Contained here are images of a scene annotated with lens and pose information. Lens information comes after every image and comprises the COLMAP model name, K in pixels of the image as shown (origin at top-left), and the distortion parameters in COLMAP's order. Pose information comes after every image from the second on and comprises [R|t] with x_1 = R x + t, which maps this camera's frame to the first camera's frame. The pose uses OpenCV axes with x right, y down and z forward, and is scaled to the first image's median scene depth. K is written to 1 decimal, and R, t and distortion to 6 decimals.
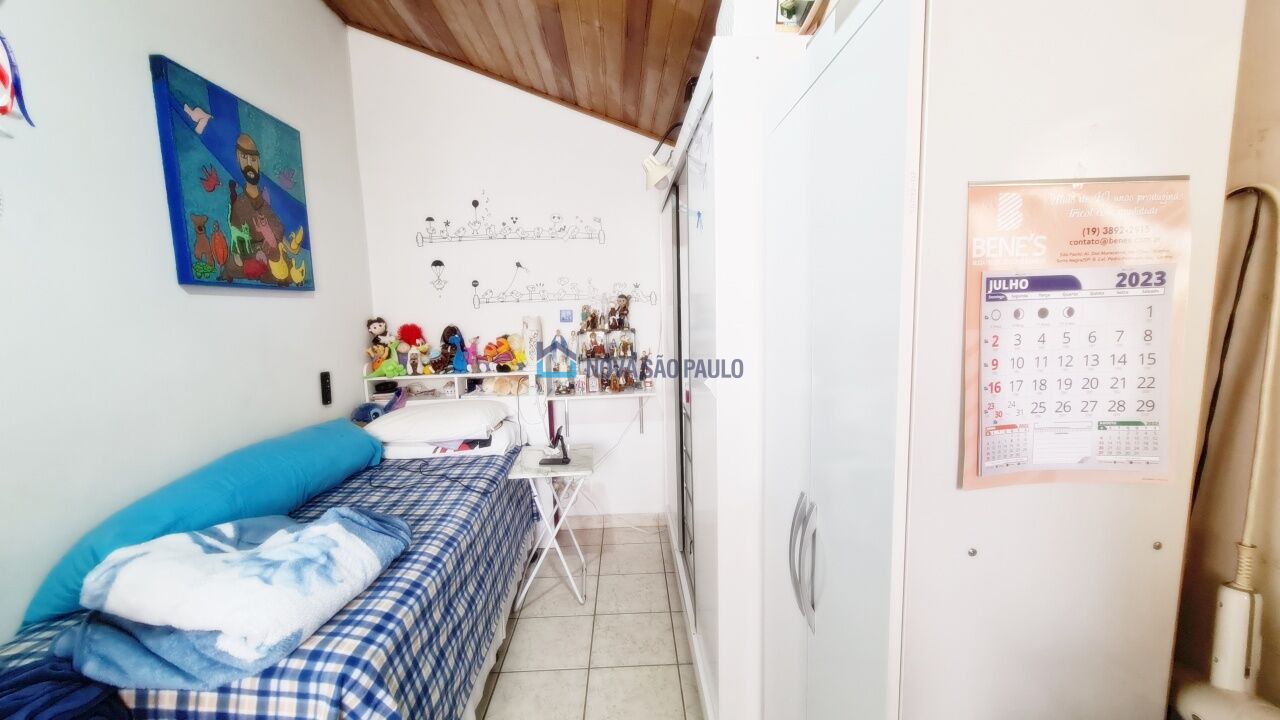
lens RADIAL K [[523.6, 0, 641.5], [0, 523.6, 364.5], [0, 0, 1]] dist [0.003312, -0.000824]
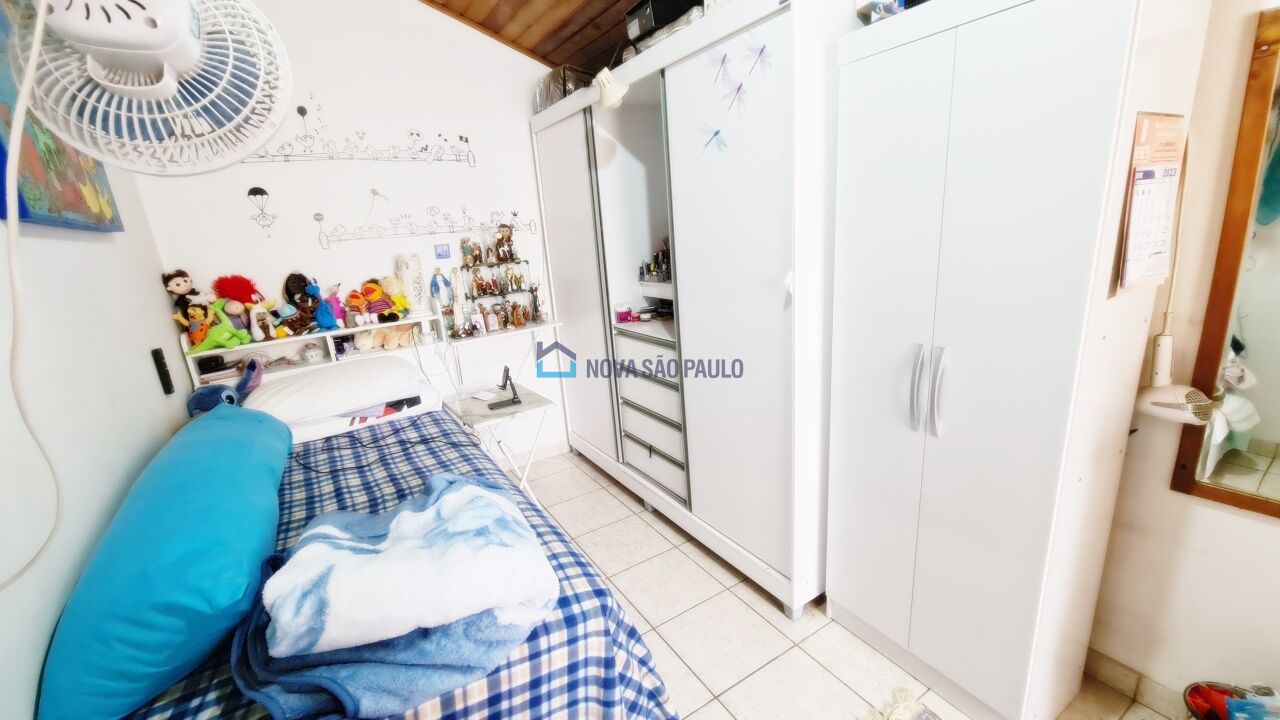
lens RADIAL K [[523.6, 0, 641.5], [0, 523.6, 364.5], [0, 0, 1]] dist [0.003312, -0.000824]
pose [[0.861660, -0.169296, 0.478415, -0.333290], [0.112486, 0.982980, 0.145249, 0.004929], [-0.494862, -0.071340, 0.866038, 0.054809]]
